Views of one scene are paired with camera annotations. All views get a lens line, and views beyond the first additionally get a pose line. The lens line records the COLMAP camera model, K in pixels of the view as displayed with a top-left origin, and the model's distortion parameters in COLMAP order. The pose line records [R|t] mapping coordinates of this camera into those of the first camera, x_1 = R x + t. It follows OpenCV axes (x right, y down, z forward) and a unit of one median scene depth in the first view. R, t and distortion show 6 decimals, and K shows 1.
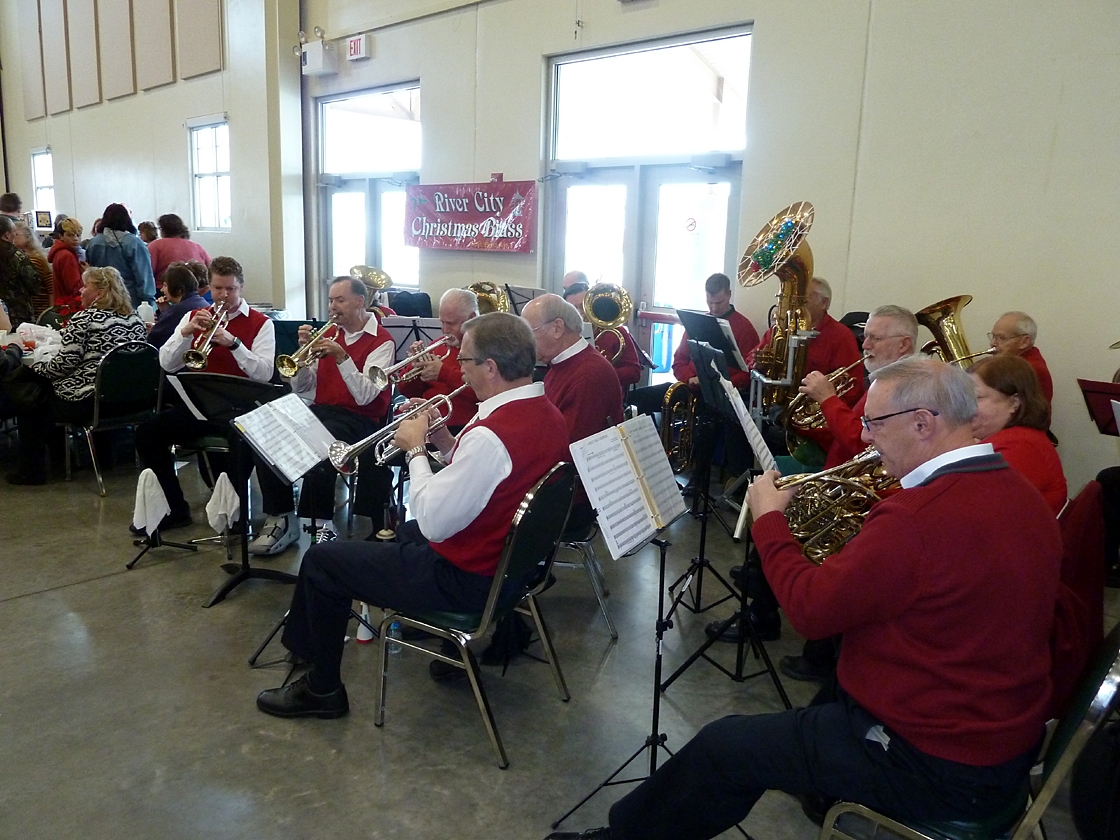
lens RADIAL K [[830.9, 0, 564.1], [0, 830.9, 420.0], [0, 0, 1]] dist [-0.038327, 0.007003]
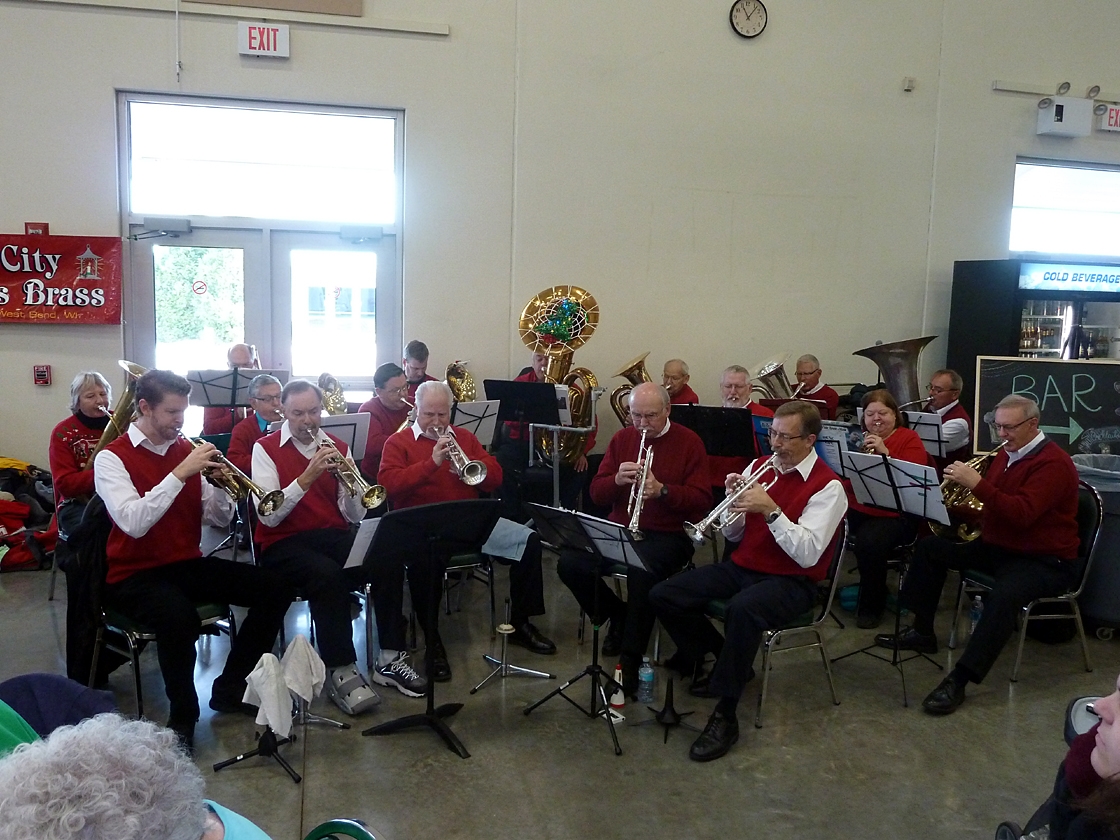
lens RADIAL K [[921.4, 0, 560.0], [0, 921.4, 420.0], [0, 0, 1]] dist [-0.040307, 0.007024]
pose [[0.557043, -0.134639, 0.819497, -0.551603], [0.161571, 0.985486, 0.052084, -0.084750], [-0.814615, 0.103394, 0.570712, 0.140547]]
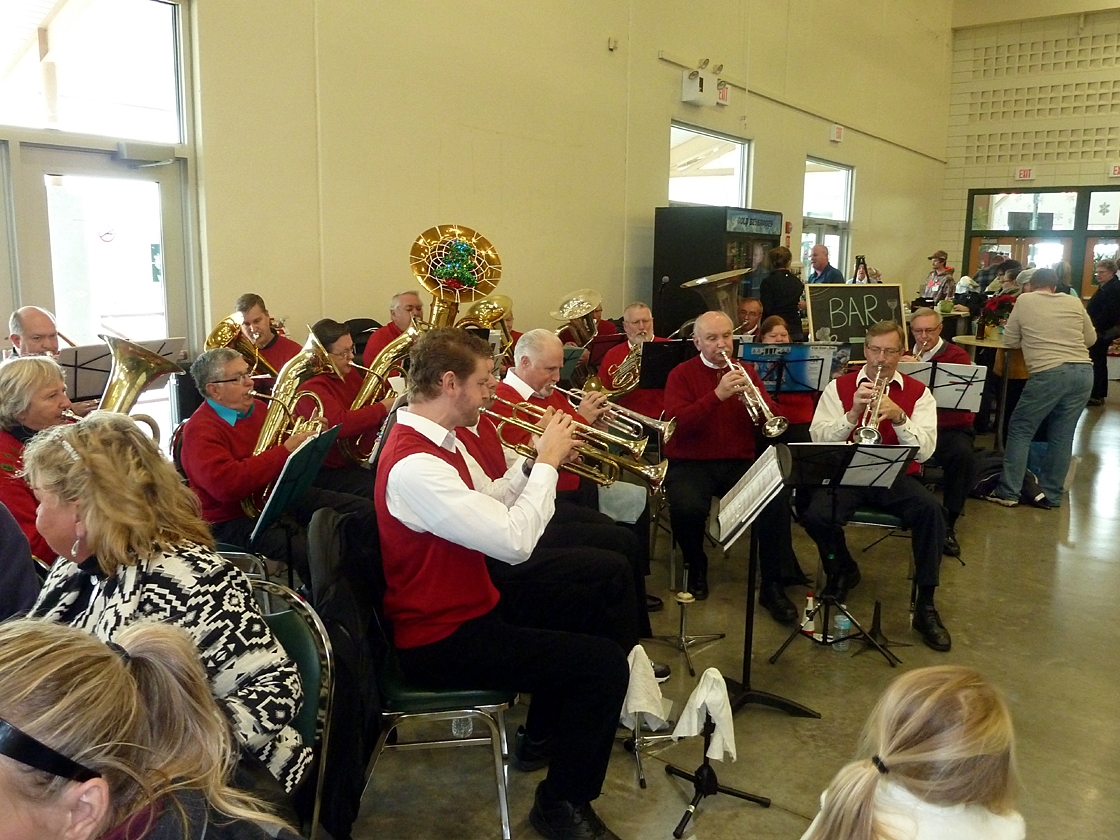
lens RADIAL K [[876.8, 0, 560.0], [0, 876.8, 420.0], [0, 0, 1]] dist [-0.033629, -0.002360]
pose [[-0.087037, -0.213073, 0.973152, -0.584842], [0.186487, 0.956106, 0.226020, -0.154595], [-0.978595, 0.201152, -0.043482, 0.589790]]
